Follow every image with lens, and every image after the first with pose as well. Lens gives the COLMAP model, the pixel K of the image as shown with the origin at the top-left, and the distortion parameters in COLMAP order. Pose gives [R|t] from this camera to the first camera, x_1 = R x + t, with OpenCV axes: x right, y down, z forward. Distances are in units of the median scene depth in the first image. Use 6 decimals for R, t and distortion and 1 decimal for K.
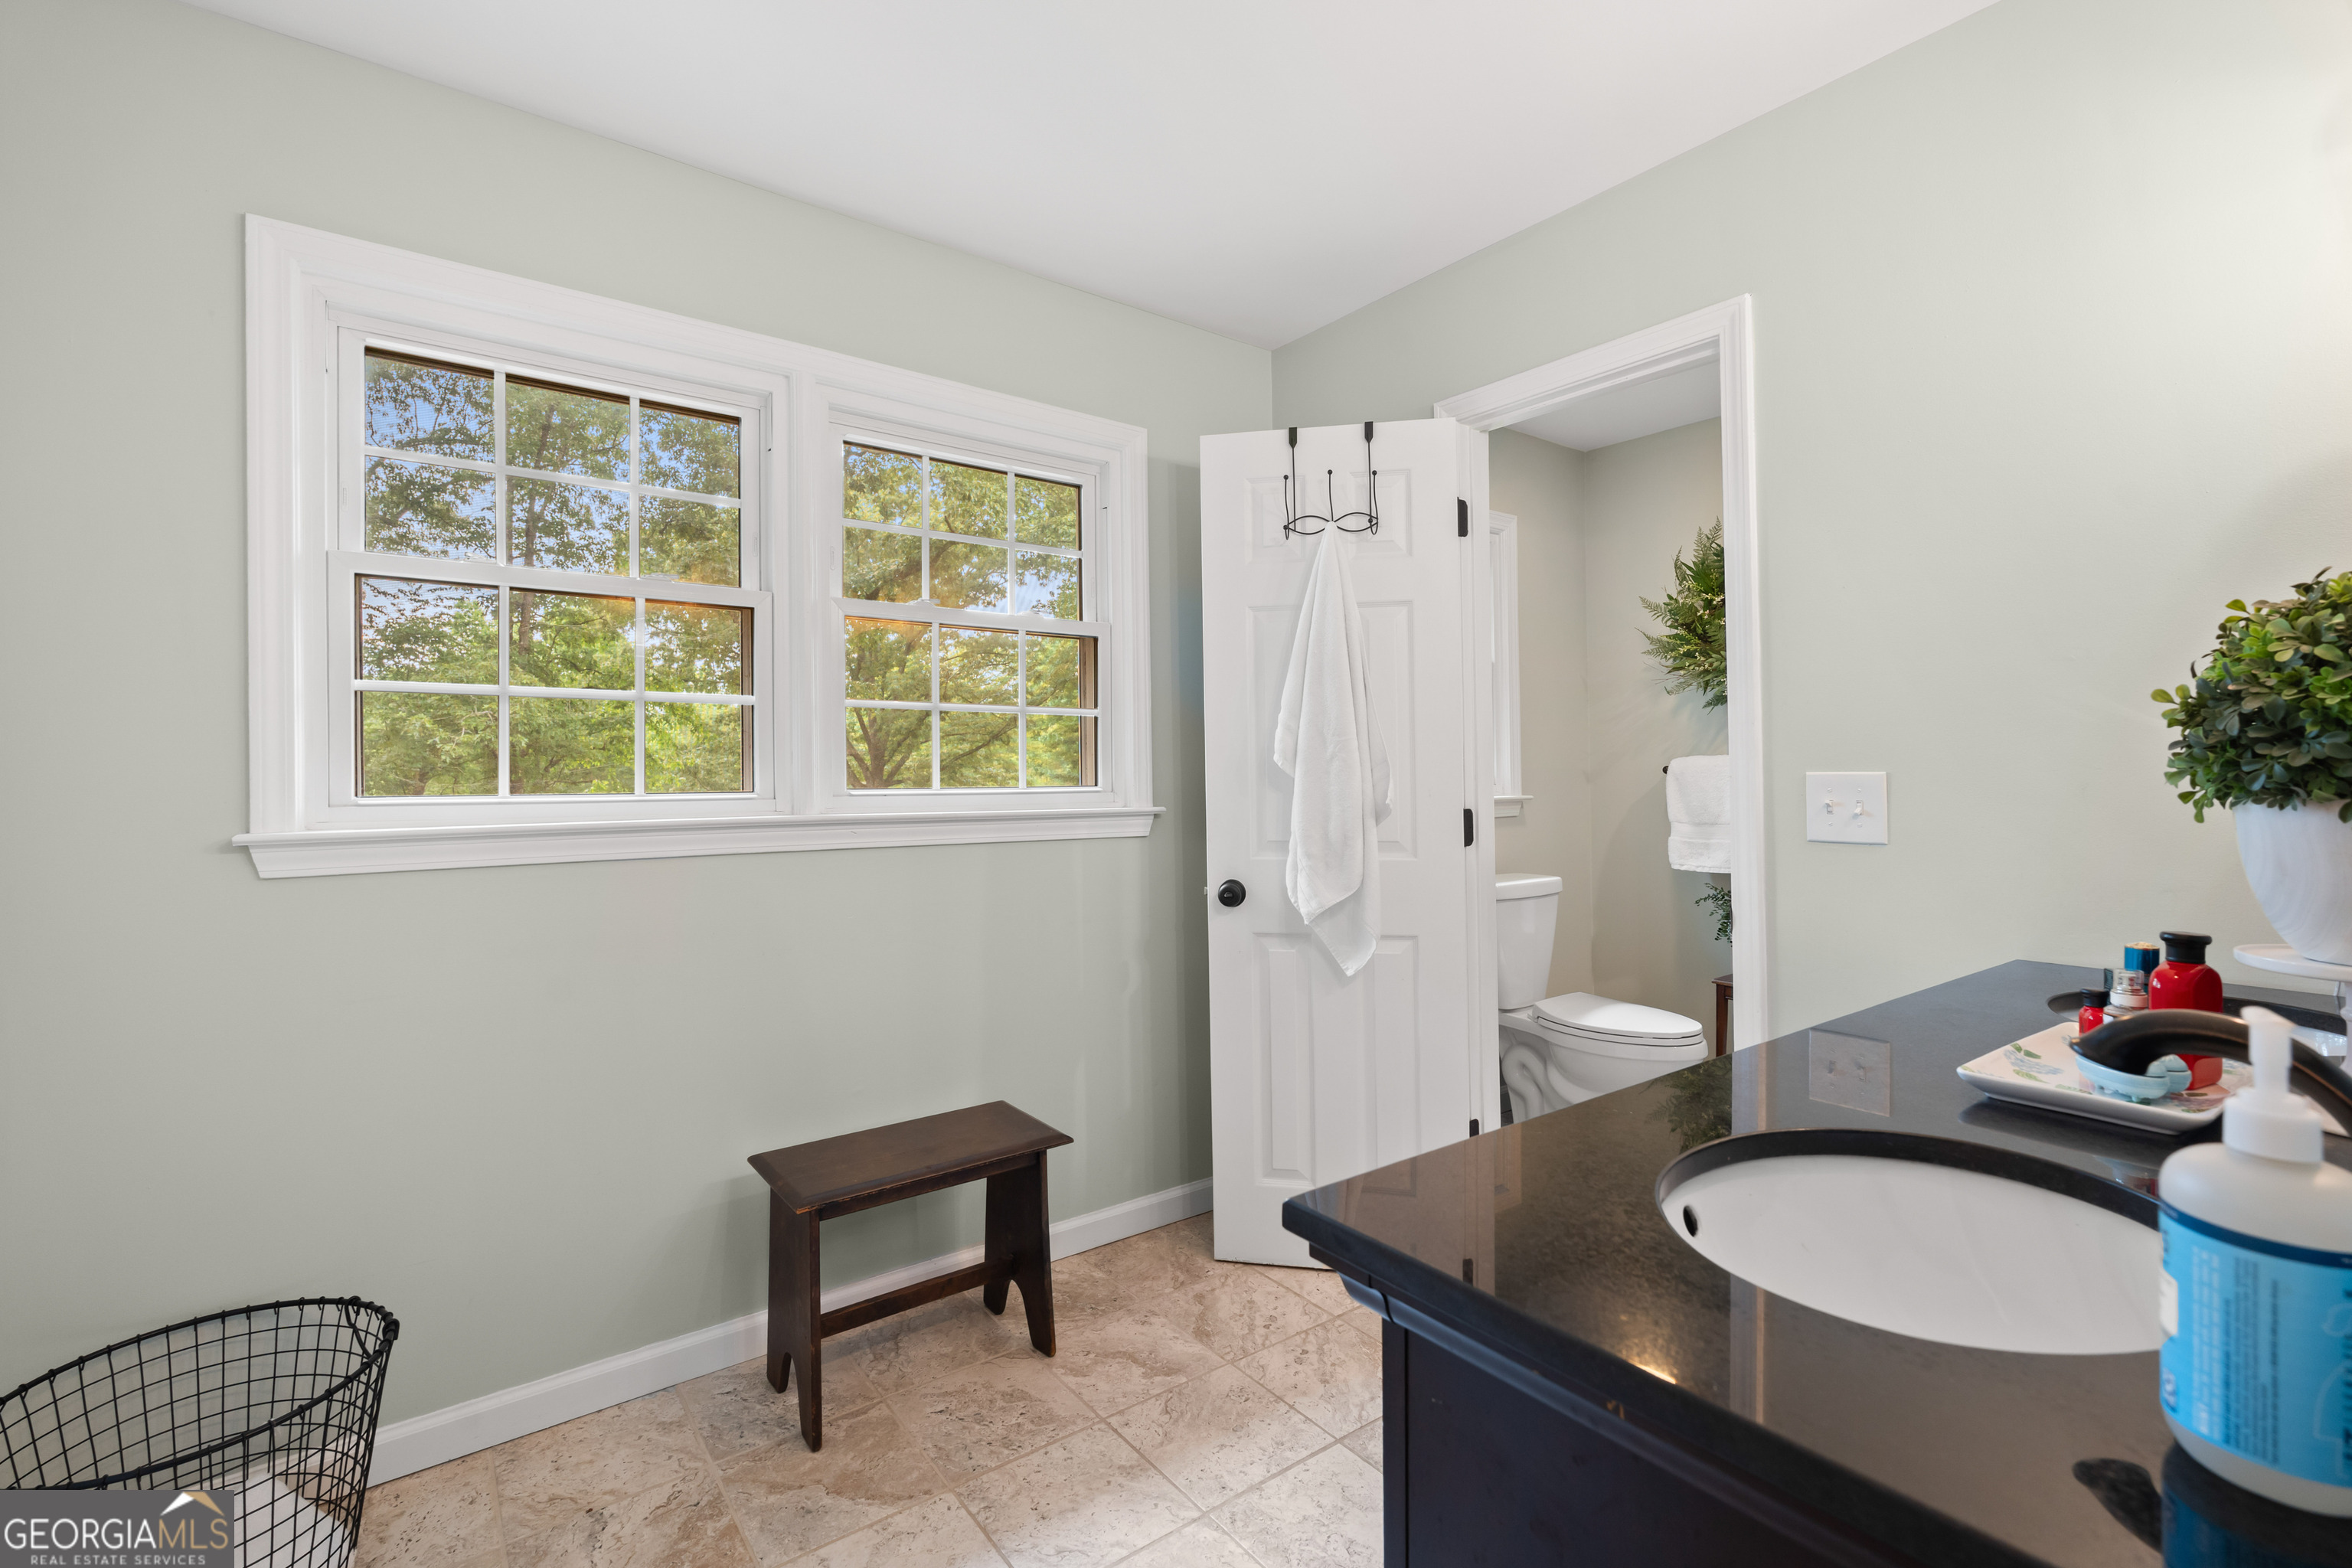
lens RADIAL K [[1029.8, 0, 1167.2], [0, 1029.8, 779.3], [0, 0, 1]] dist [-0.004070, 0.000140]
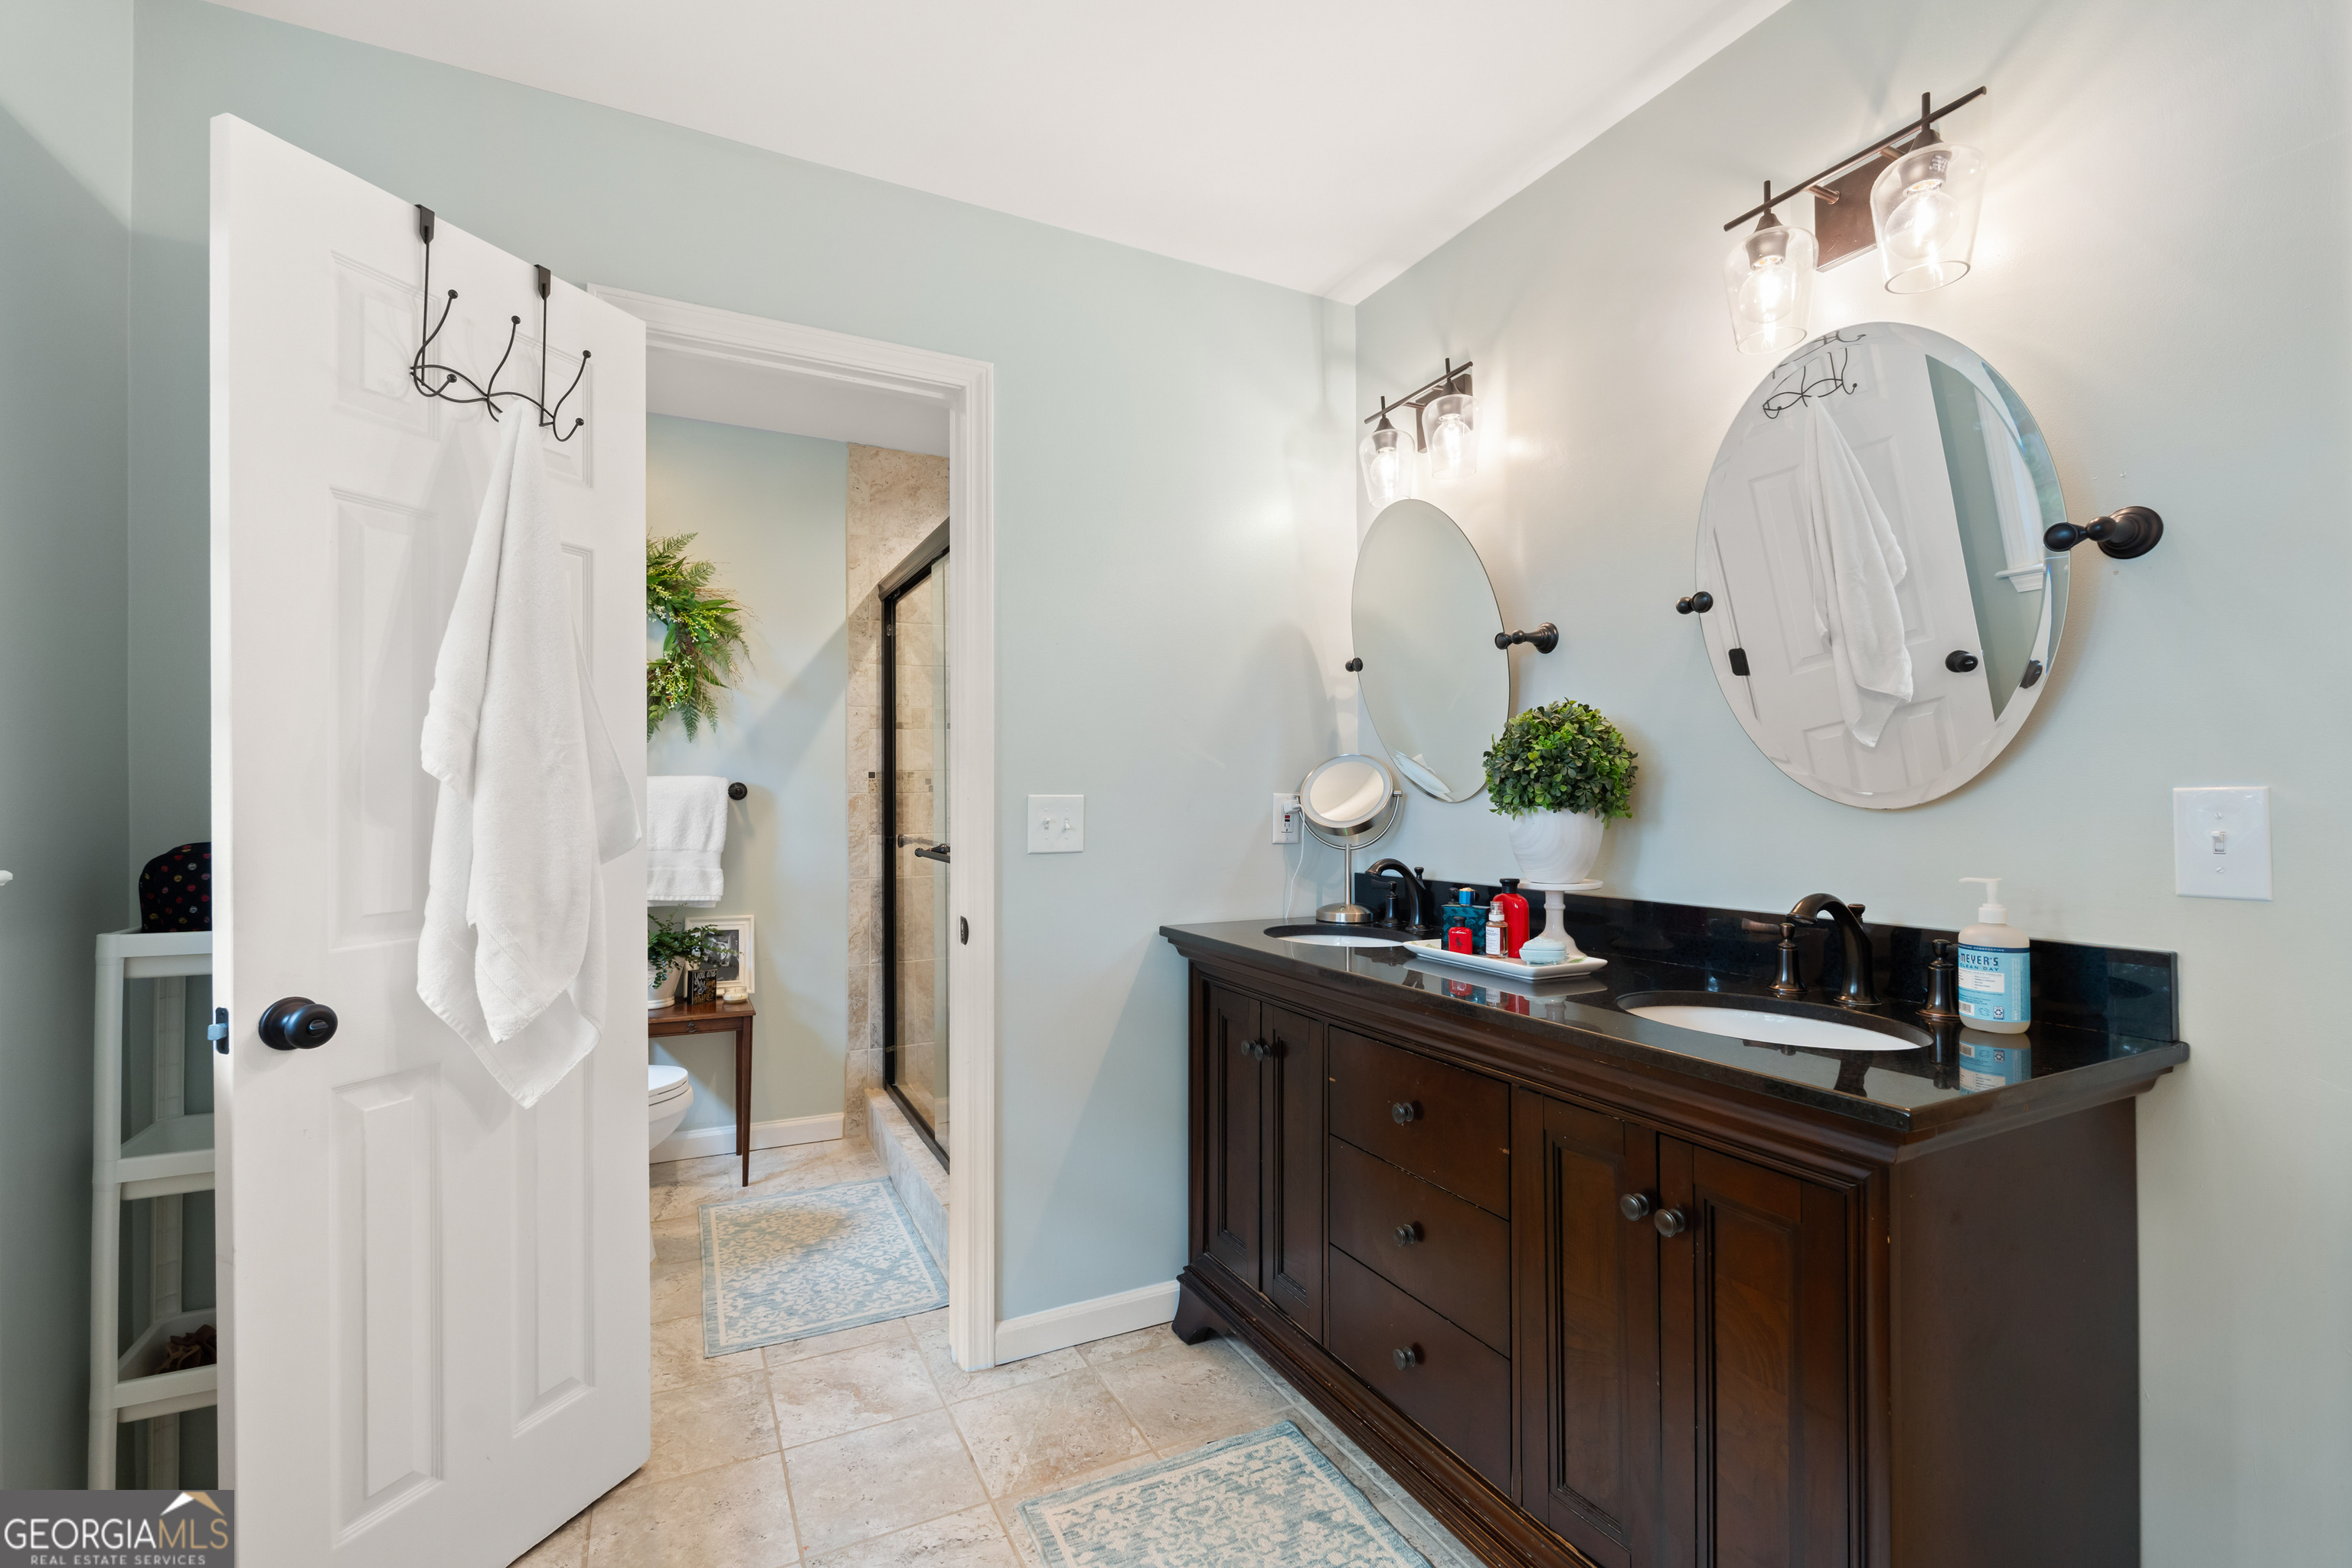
lens RADIAL K [[1029.8, 0, 1171.0], [0, 1029.8, 784.4], [0, 0, 1]] dist [-0.004070, 0.000140]
pose [[0.183428, 0.012290, 0.982956, -0.398137], [0.004256, 0.999903, -0.013296, -0.001761], [-0.983024, 0.006622, 0.183357, 0.500979]]
